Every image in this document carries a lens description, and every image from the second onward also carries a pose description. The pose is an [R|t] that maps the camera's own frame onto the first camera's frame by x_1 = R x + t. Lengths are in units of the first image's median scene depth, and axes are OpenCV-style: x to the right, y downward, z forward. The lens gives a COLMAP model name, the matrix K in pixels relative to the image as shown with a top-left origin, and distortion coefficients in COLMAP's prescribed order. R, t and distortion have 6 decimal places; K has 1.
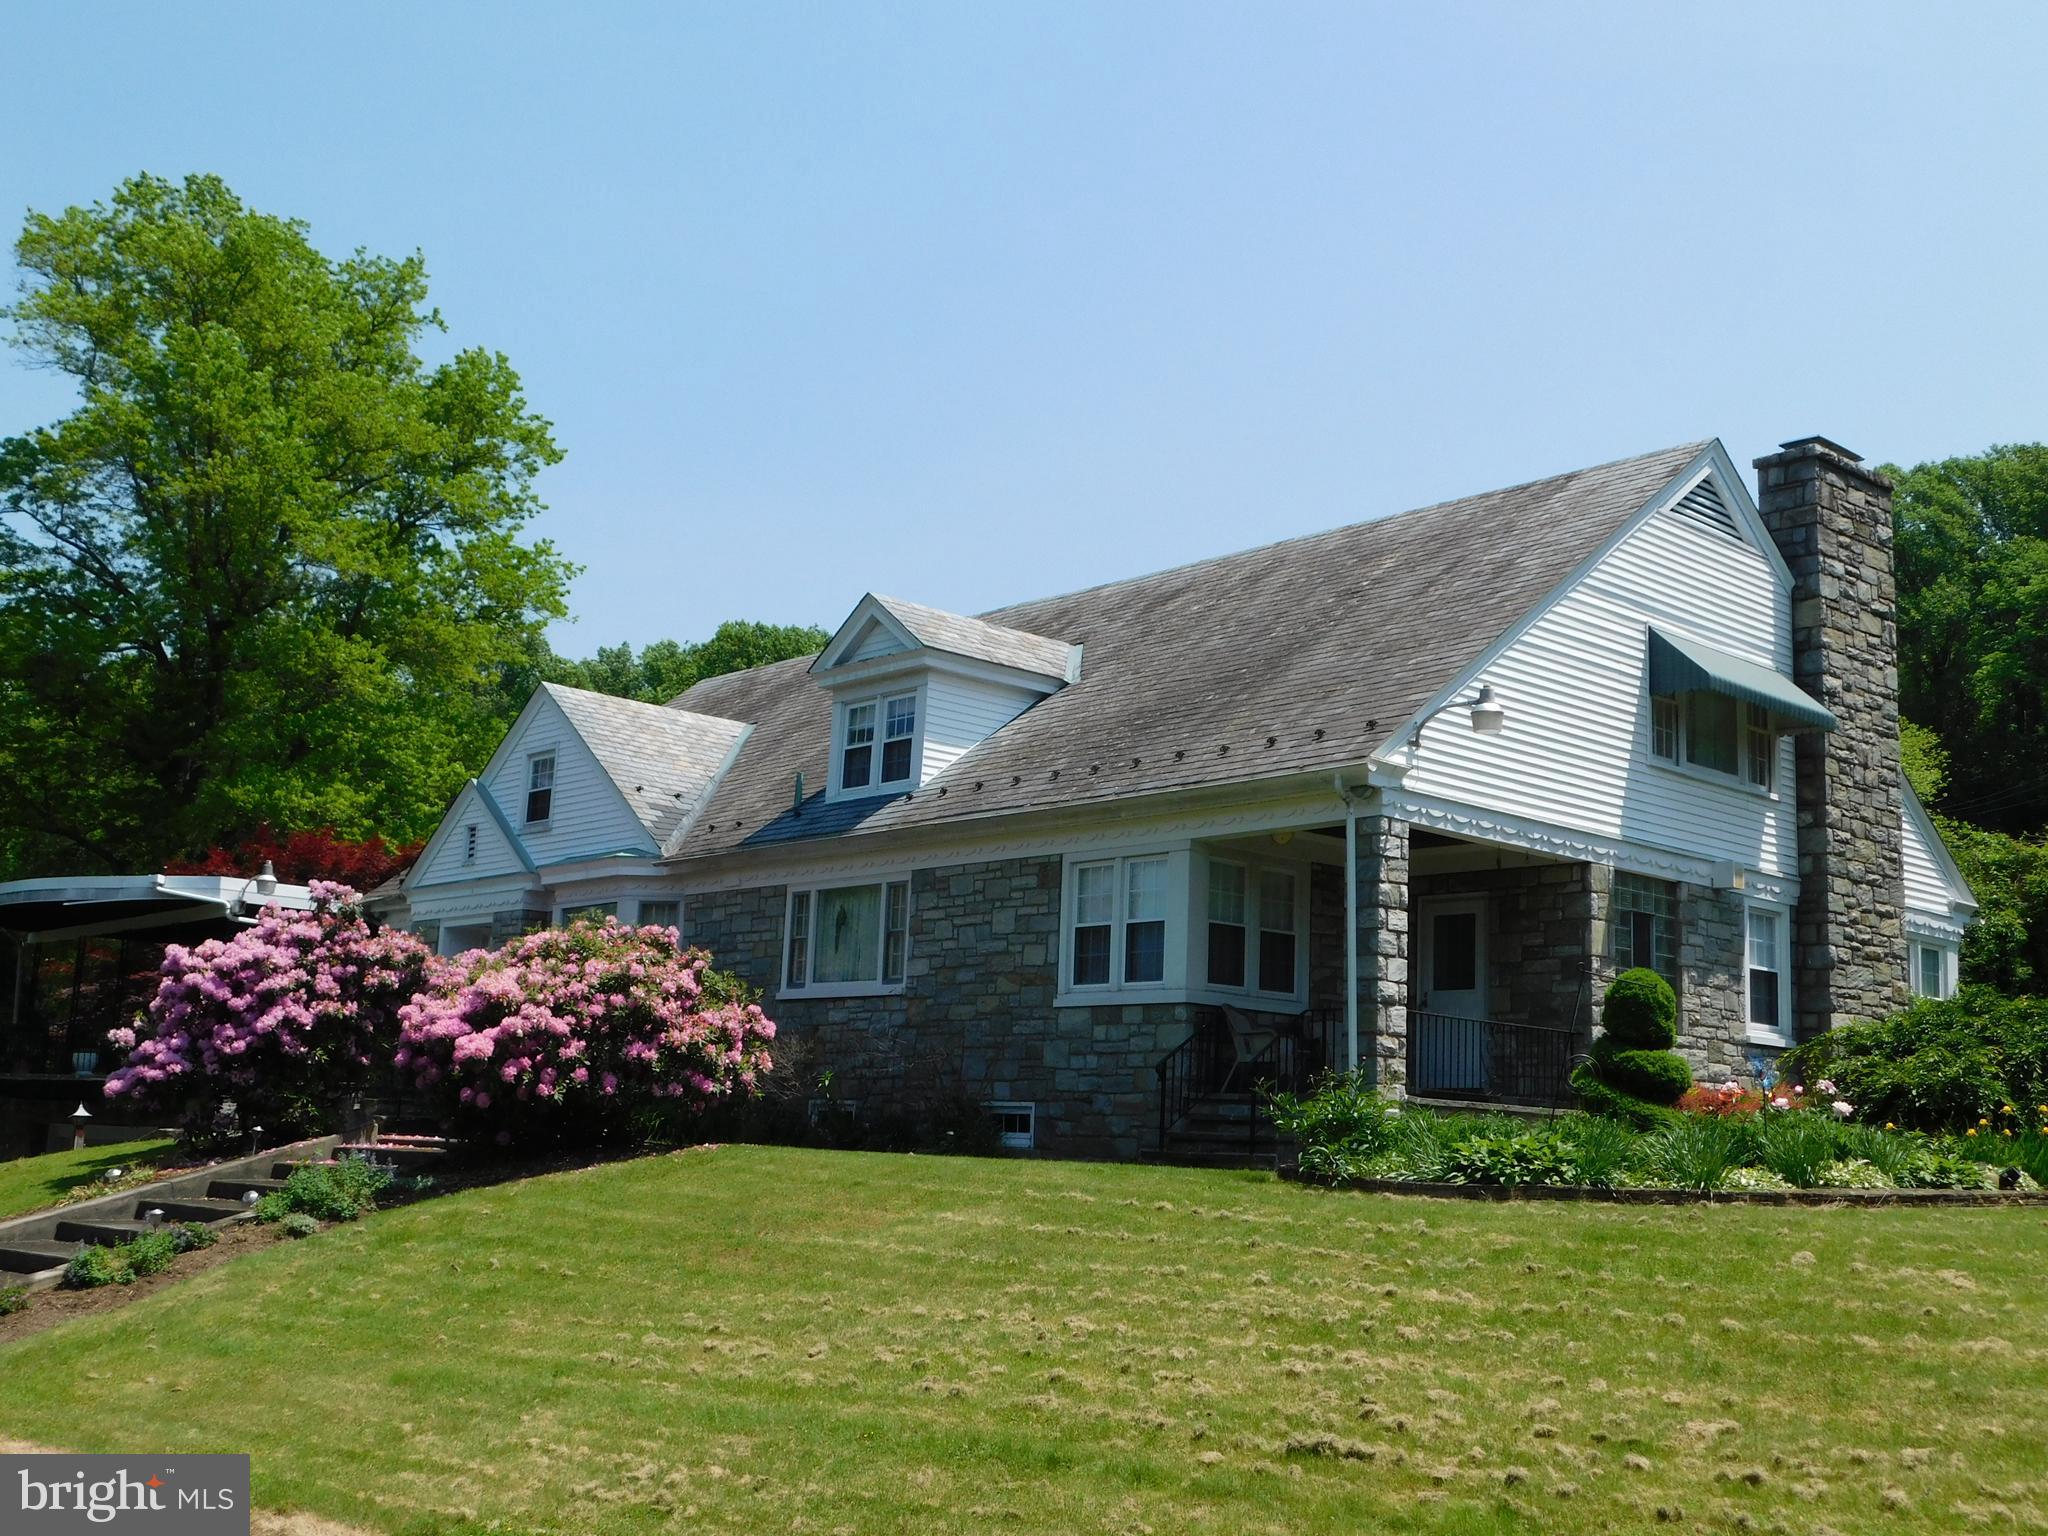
lens RADIAL K [[2165.6, 0, 1035.7], [0, 2165.6, 761.7], [0, 0, 1]] dist [0.003165, 0.000000]
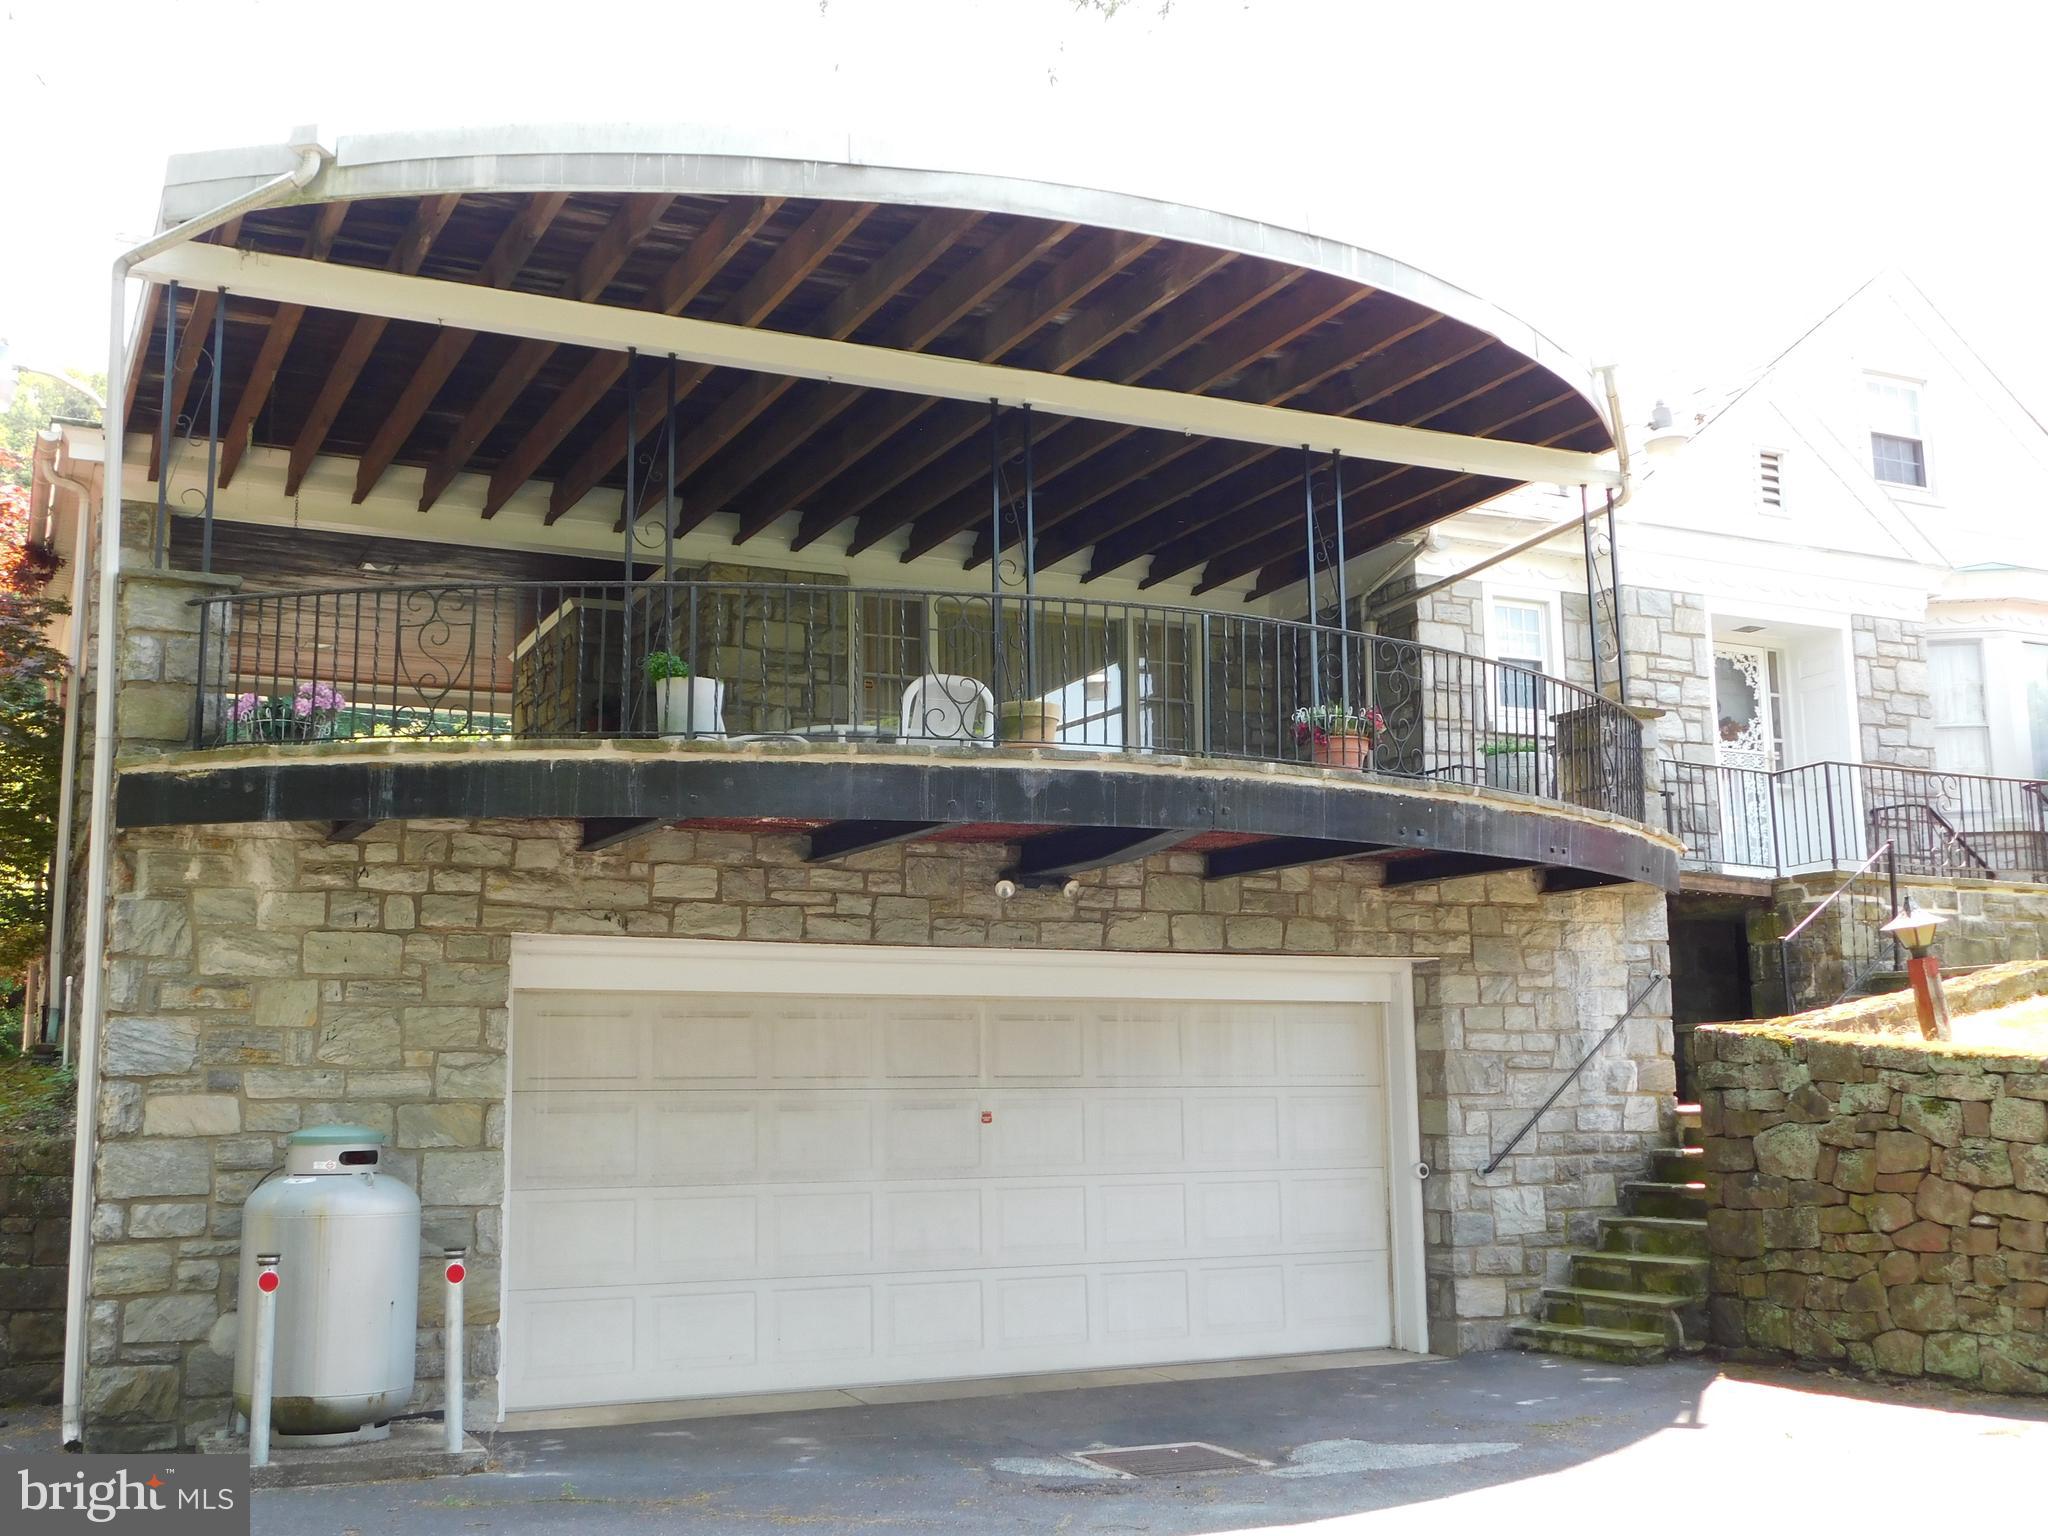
lens RADIAL K [[2165.6, 0, 1033.0], [0, 2165.6, 757.6], [0, 0, 1]] dist [0.003165, 0.000000]
pose [[0.286556, 0.119892, 0.950532, -1.124410], [-0.152284, 0.985226, -0.078360, 0.243436], [-0.945883, -0.122296, 0.300580, 1.329671]]
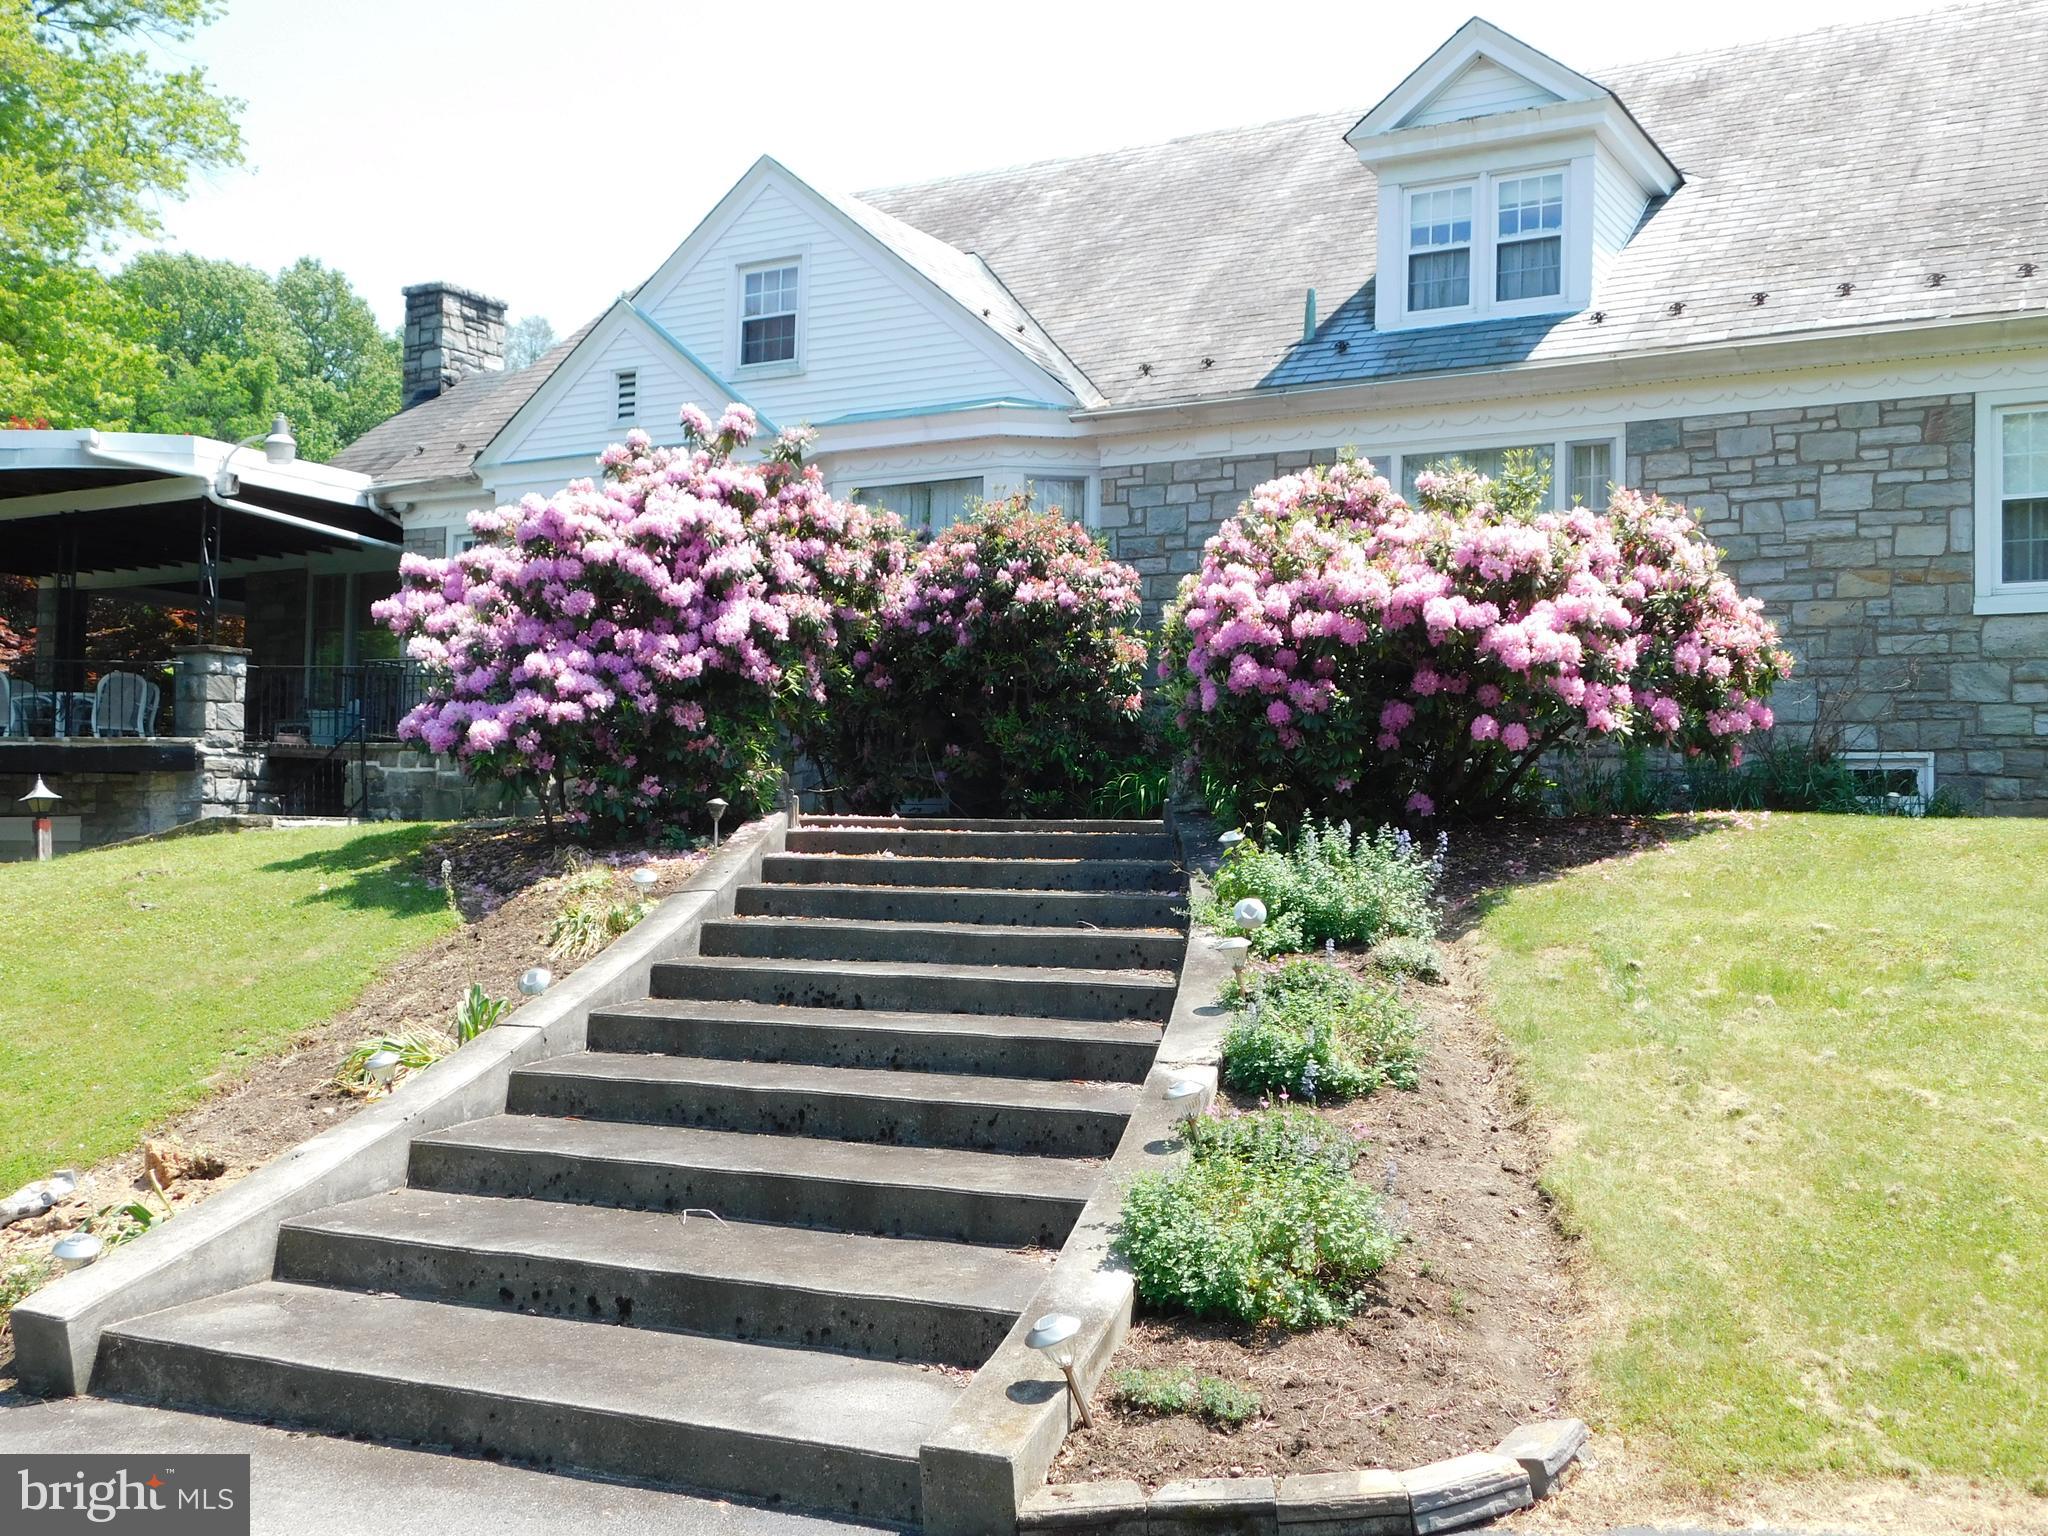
lens RADIAL K [[2165.6, 0, 1031.4], [0, 2165.6, 771.2], [0, 0, 1]] dist [0.003165, 0.000000]
pose [[0.954717, -0.004160, 0.297485, -0.452522], [-0.037867, 0.990071, 0.135373, 0.075680], [-0.295095, -0.140508, 0.945080, 0.404772]]
